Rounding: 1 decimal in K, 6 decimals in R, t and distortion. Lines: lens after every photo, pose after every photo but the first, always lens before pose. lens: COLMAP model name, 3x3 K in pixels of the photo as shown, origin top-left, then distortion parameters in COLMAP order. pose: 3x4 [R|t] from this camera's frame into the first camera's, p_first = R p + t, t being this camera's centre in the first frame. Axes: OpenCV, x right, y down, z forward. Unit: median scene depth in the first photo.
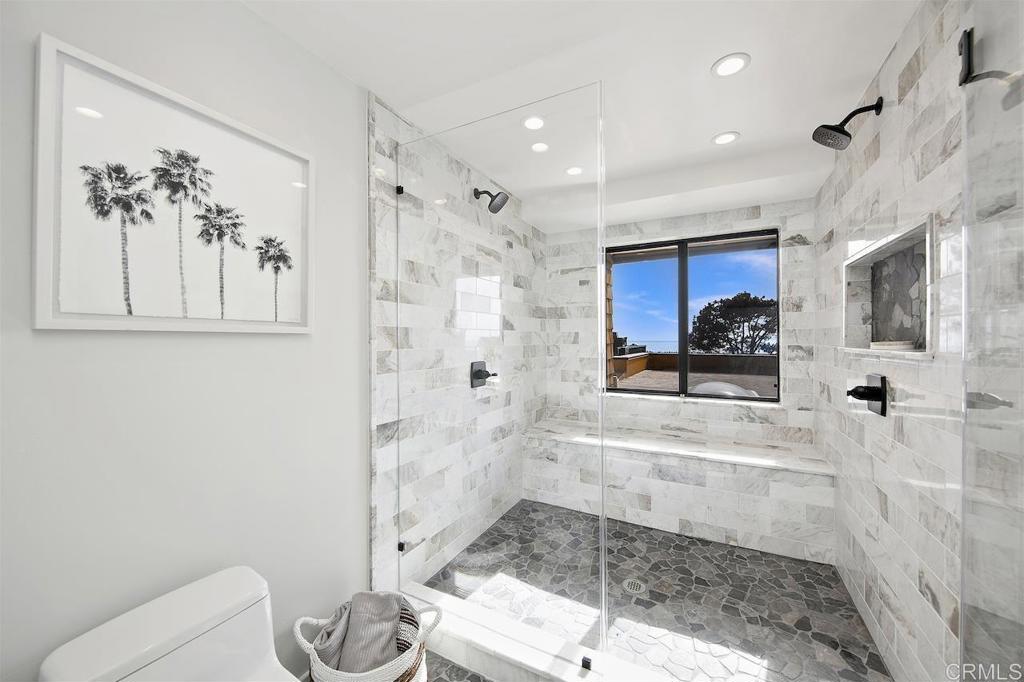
lens RADIAL K [[380.0, 0, 513.6], [0, 380.0, 339.7], [0, 0, 1]] dist [-0.002083, -0.000188]
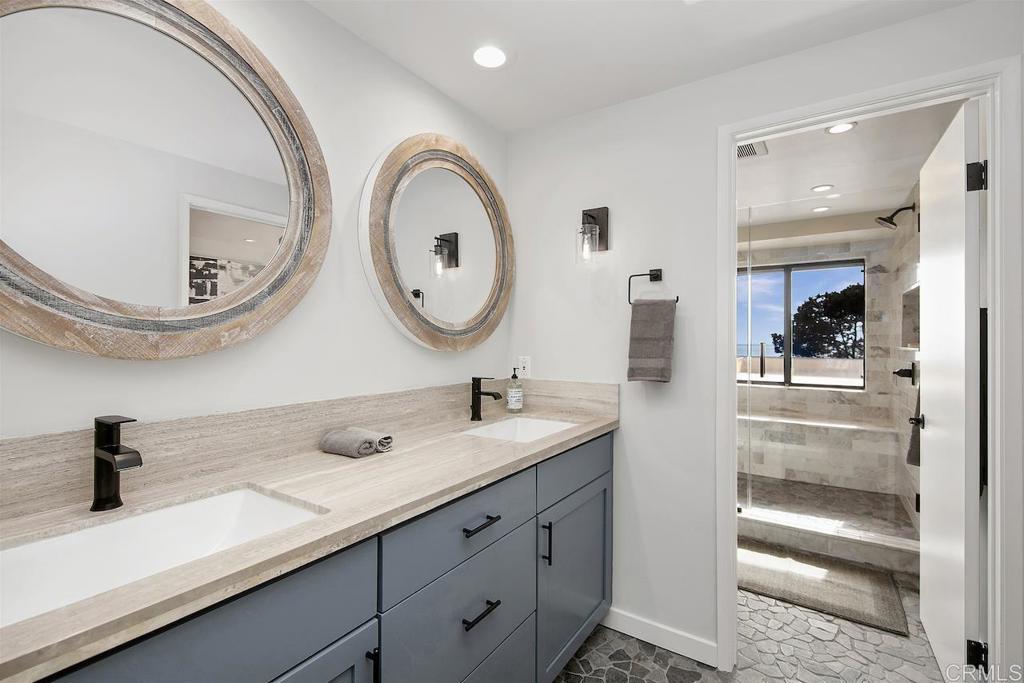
lens RADIAL K [[458.6, 0, 510.0], [0, 458.6, 340.8], [0, 0, 1]] dist [0.001719, 0.000220]
pose [[0.994651, 0.007368, -0.103027, -0.395772], [-0.007456, 0.999972, -0.000465, 0.005139], [0.103021, 0.001231, 0.994678, -0.775673]]
